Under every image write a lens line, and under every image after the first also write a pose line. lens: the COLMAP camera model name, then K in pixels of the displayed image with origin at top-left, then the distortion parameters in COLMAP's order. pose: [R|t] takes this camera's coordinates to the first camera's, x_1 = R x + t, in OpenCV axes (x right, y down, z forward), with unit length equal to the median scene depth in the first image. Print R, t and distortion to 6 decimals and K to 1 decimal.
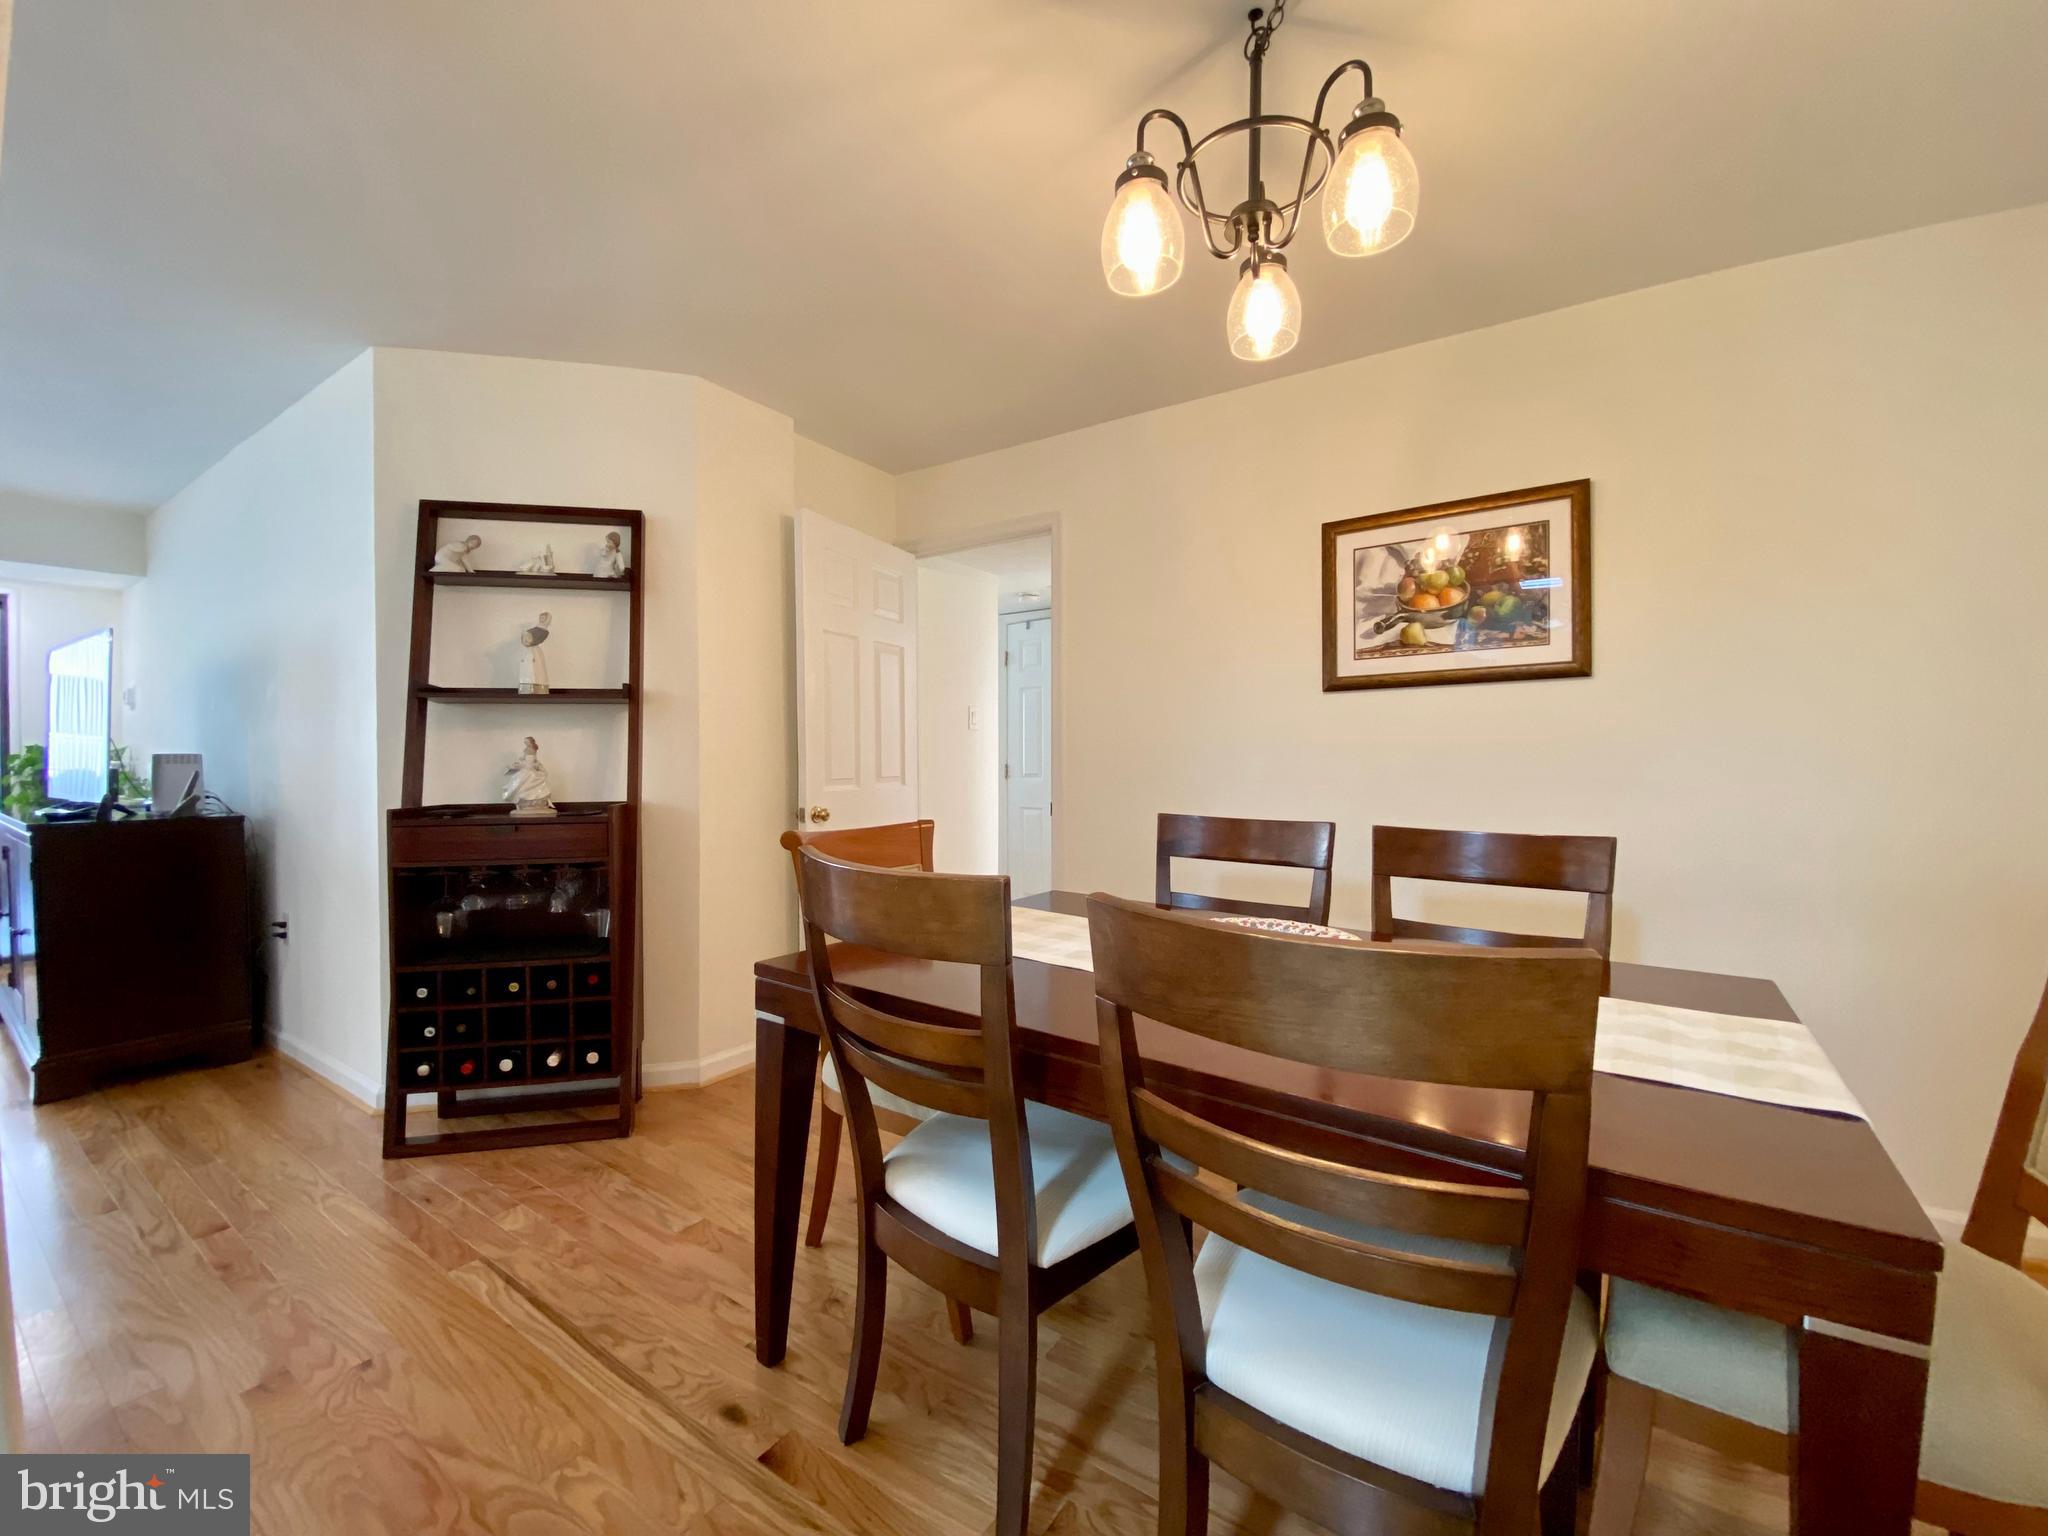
lens RADIAL K [[829.1, 0, 1015.9], [0, 829.1, 776.4], [0, 0, 1]] dist [0.027898, -0.025638]
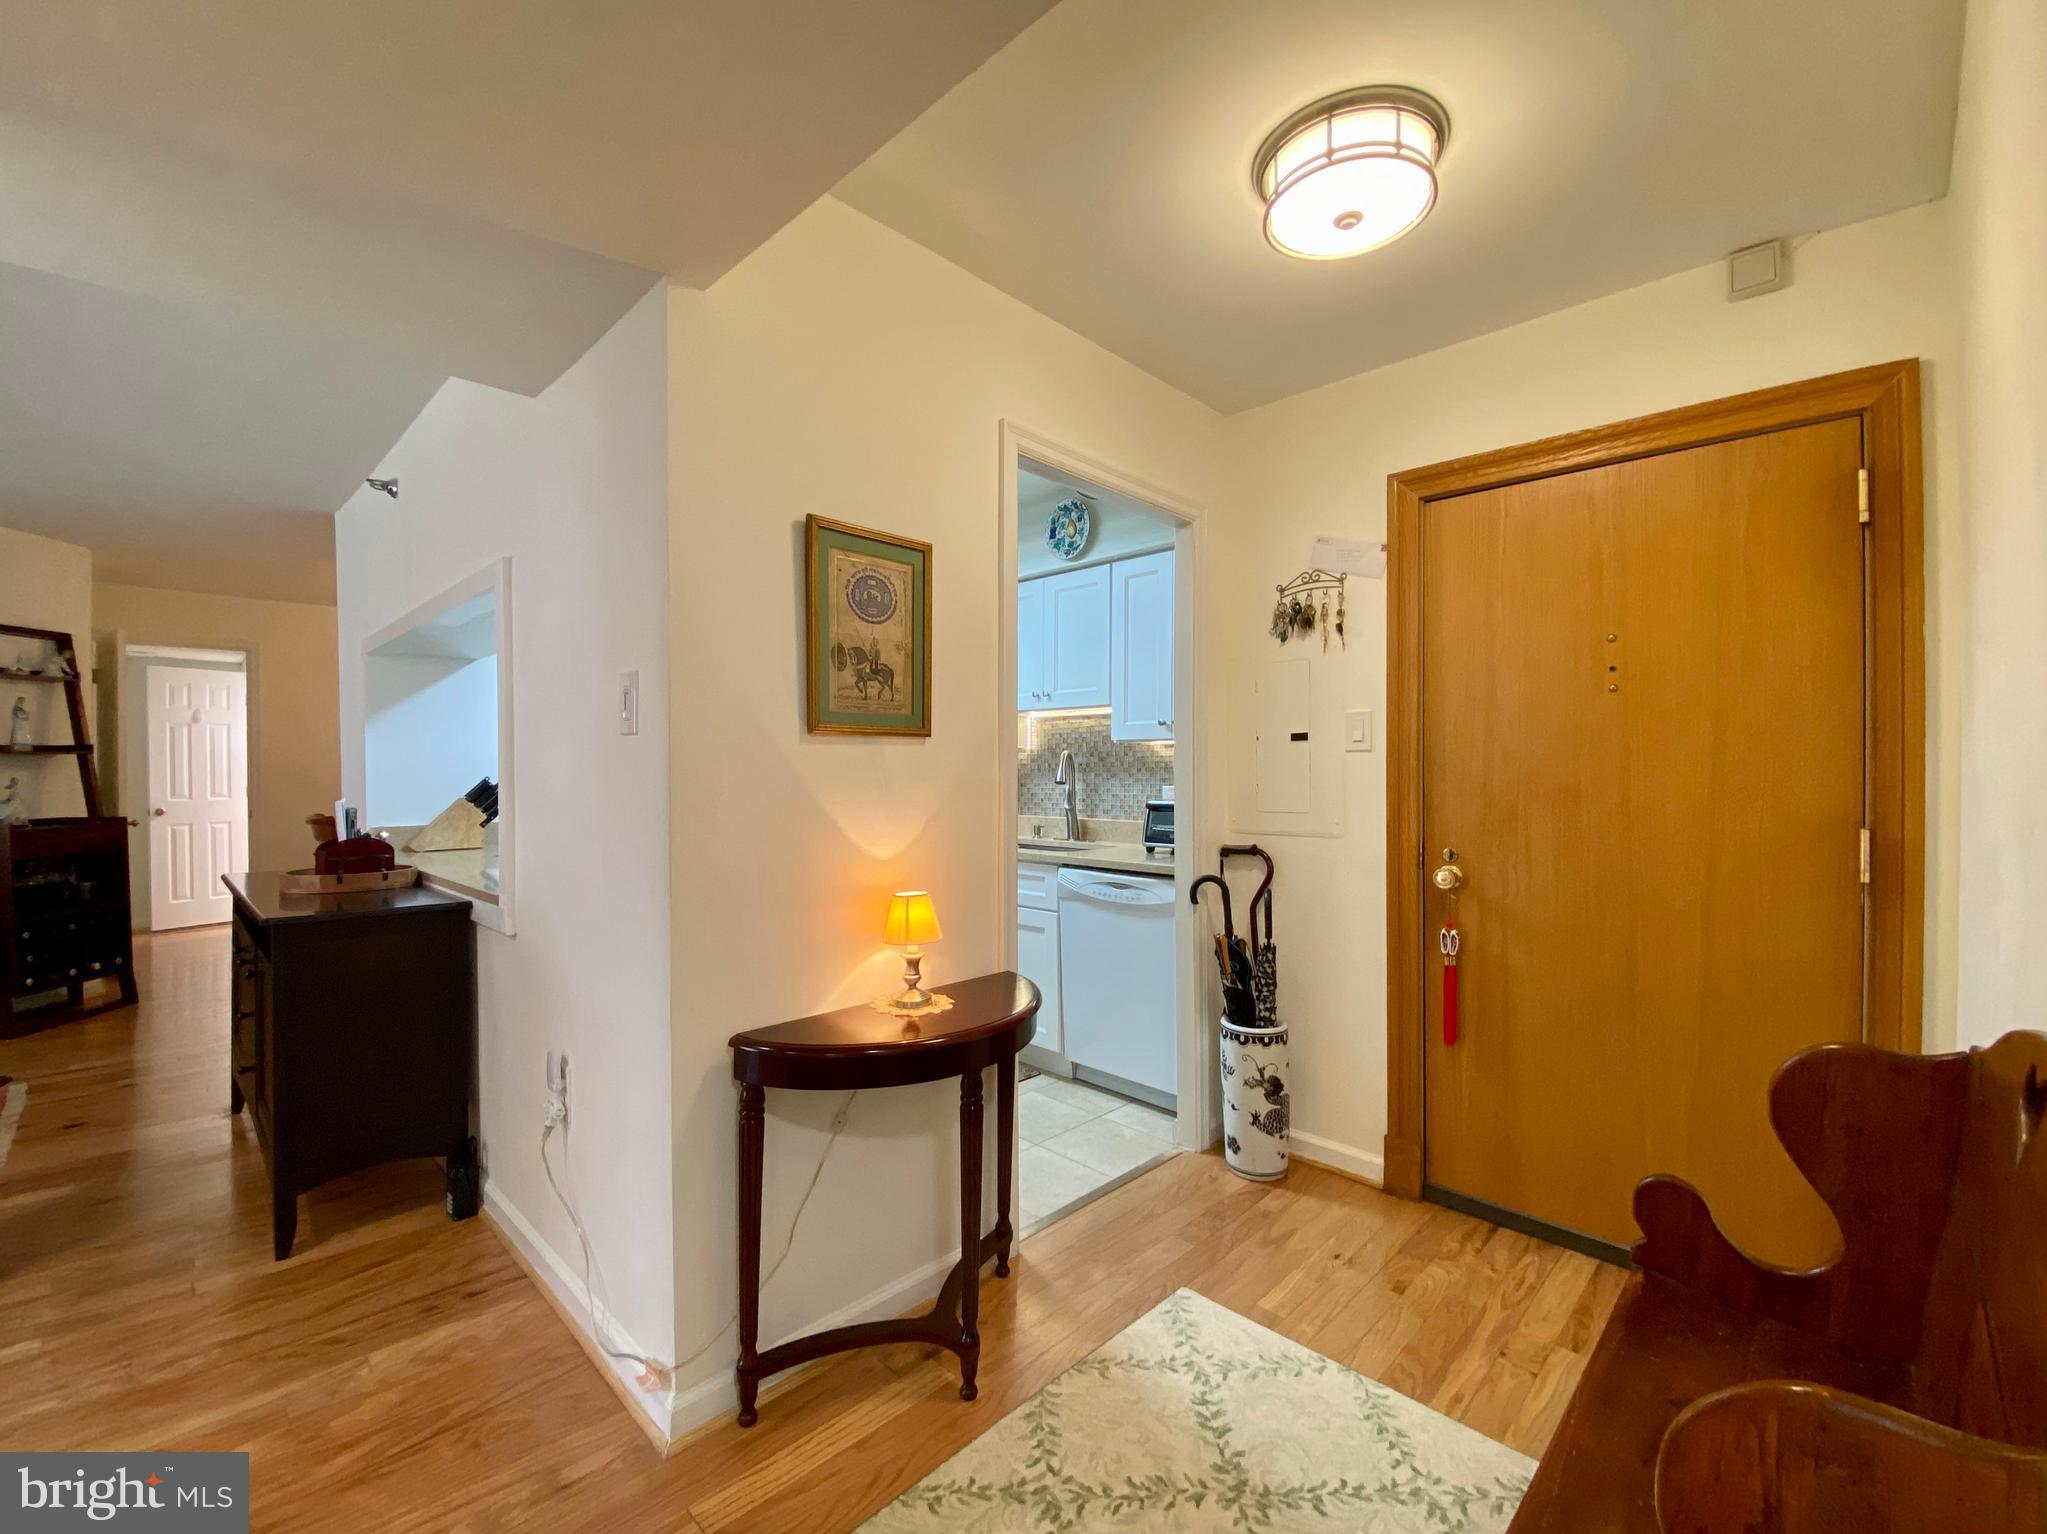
lens RADIAL K [[857.5, 0, 1027.1], [0, 857.5, 776.0], [0, 0, 1]] dist [0.013507, -0.017519]
pose [[0.152559, -0.011370, 0.988229, -1.863715], [0.020663, 0.999752, 0.008313, -0.024173], [-0.988078, 0.019151, 0.152756, -1.101370]]
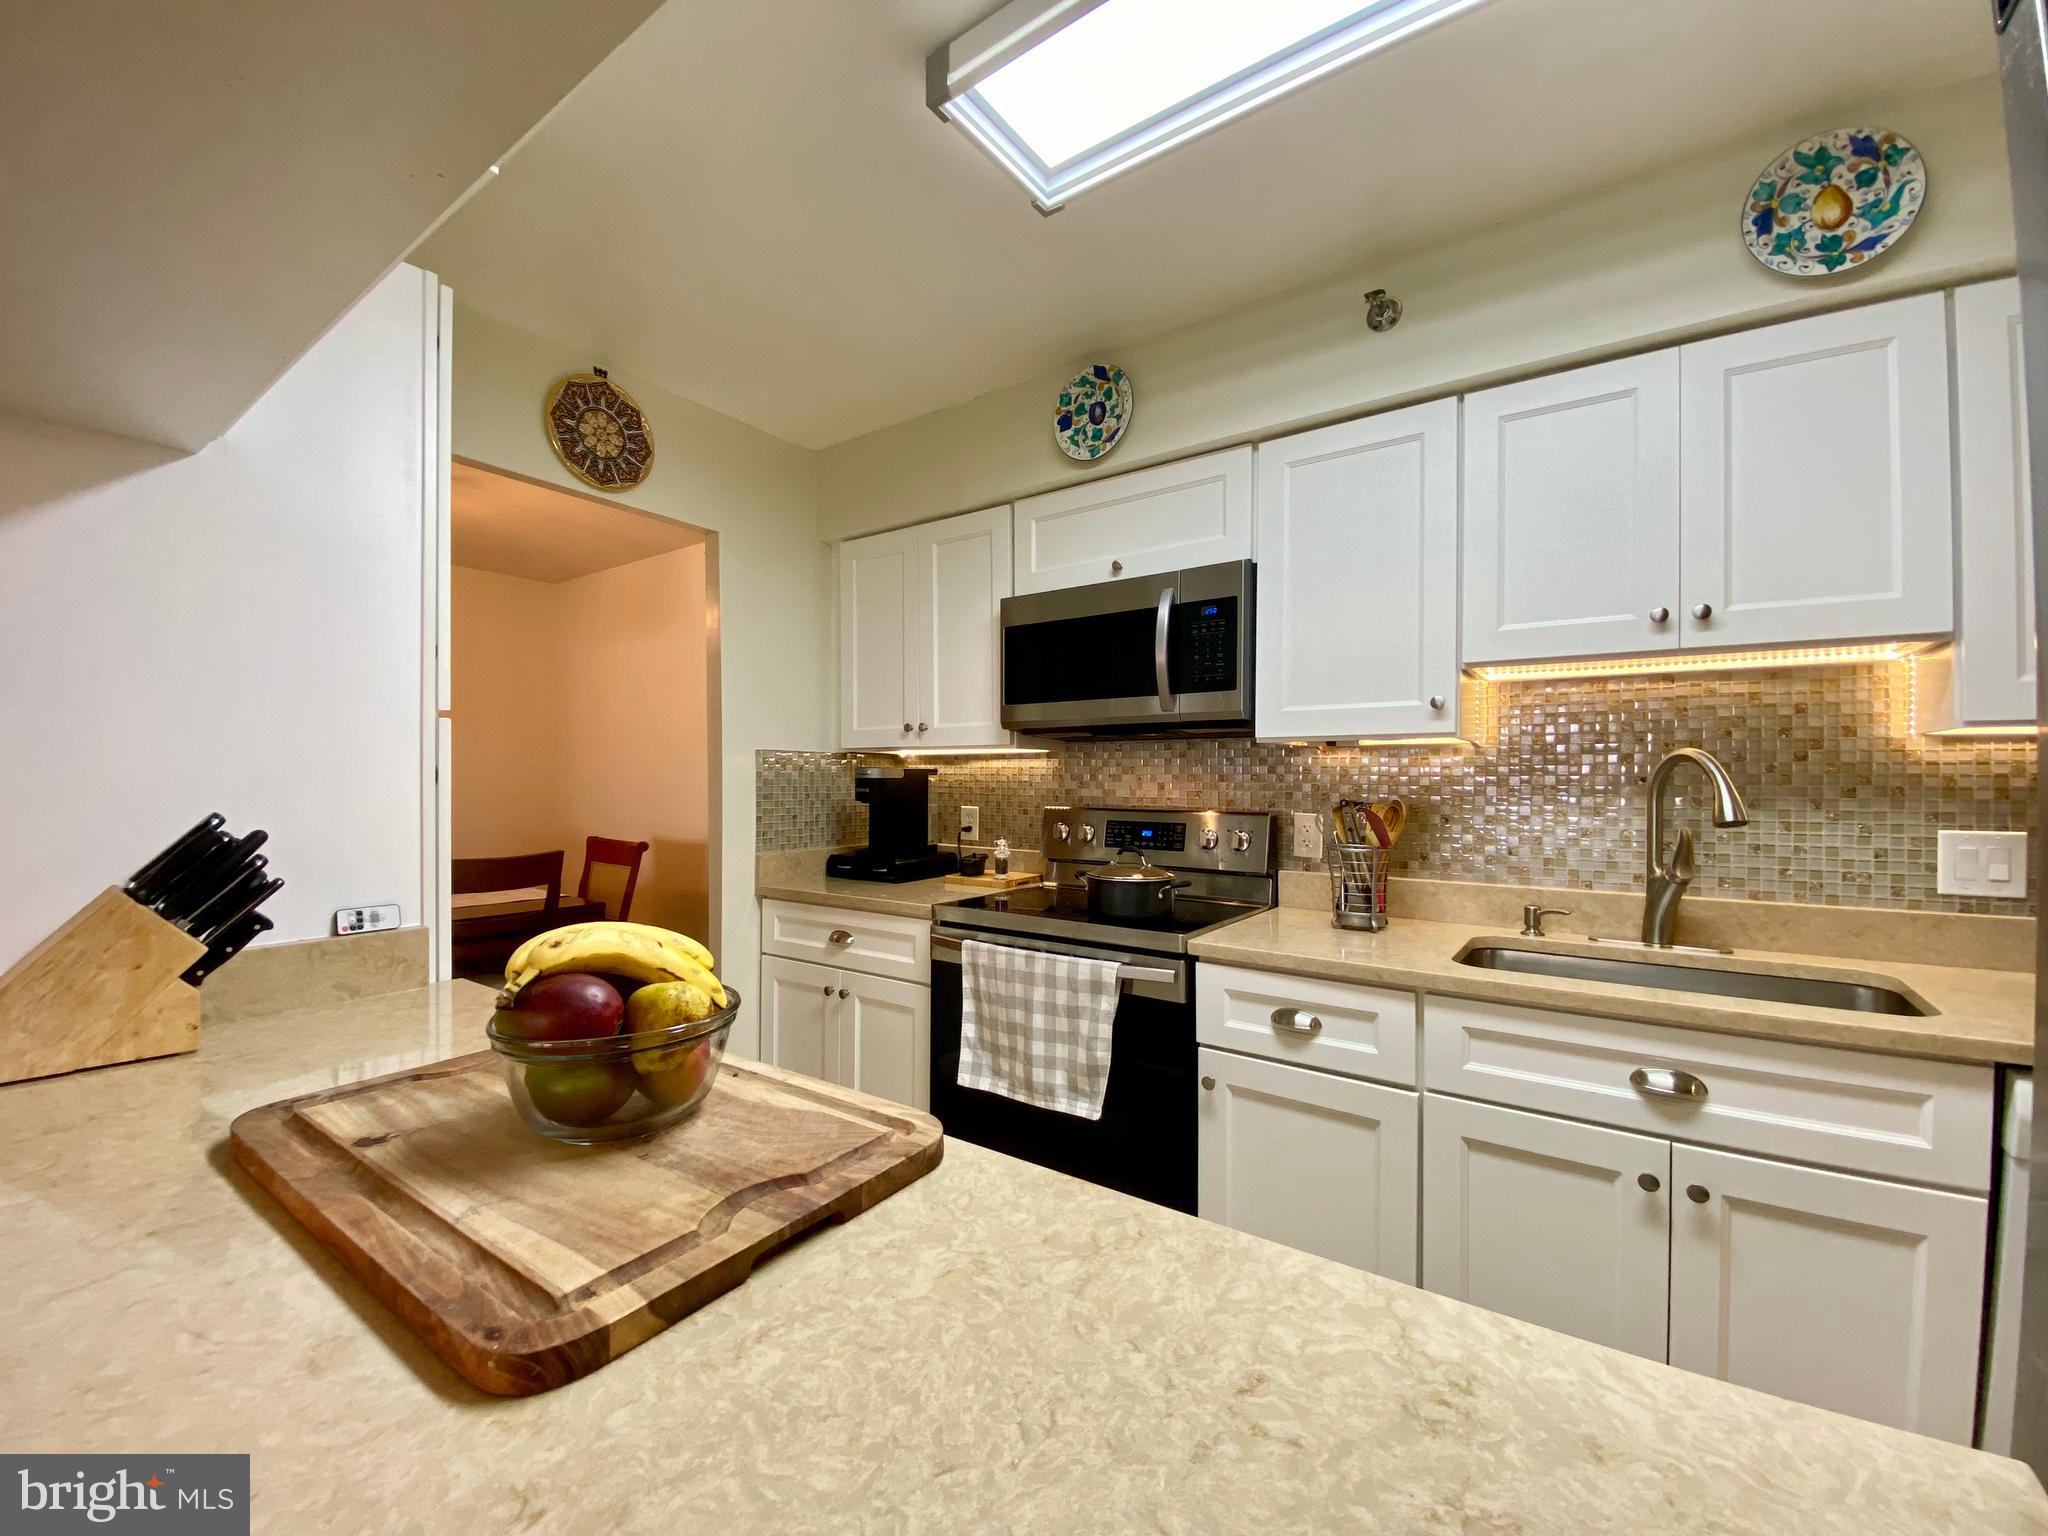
lens RADIAL K [[829.1, 0, 1015.9], [0, 829.1, 776.4], [0, 0, 1]] dist [0.027898, -0.025638]
pose [[0.013803, -0.002217, 0.999902, -1.007246], [0.016752, 0.999858, 0.001986, -0.043386], [-0.999764, 0.016723, 0.013839, -0.412870]]
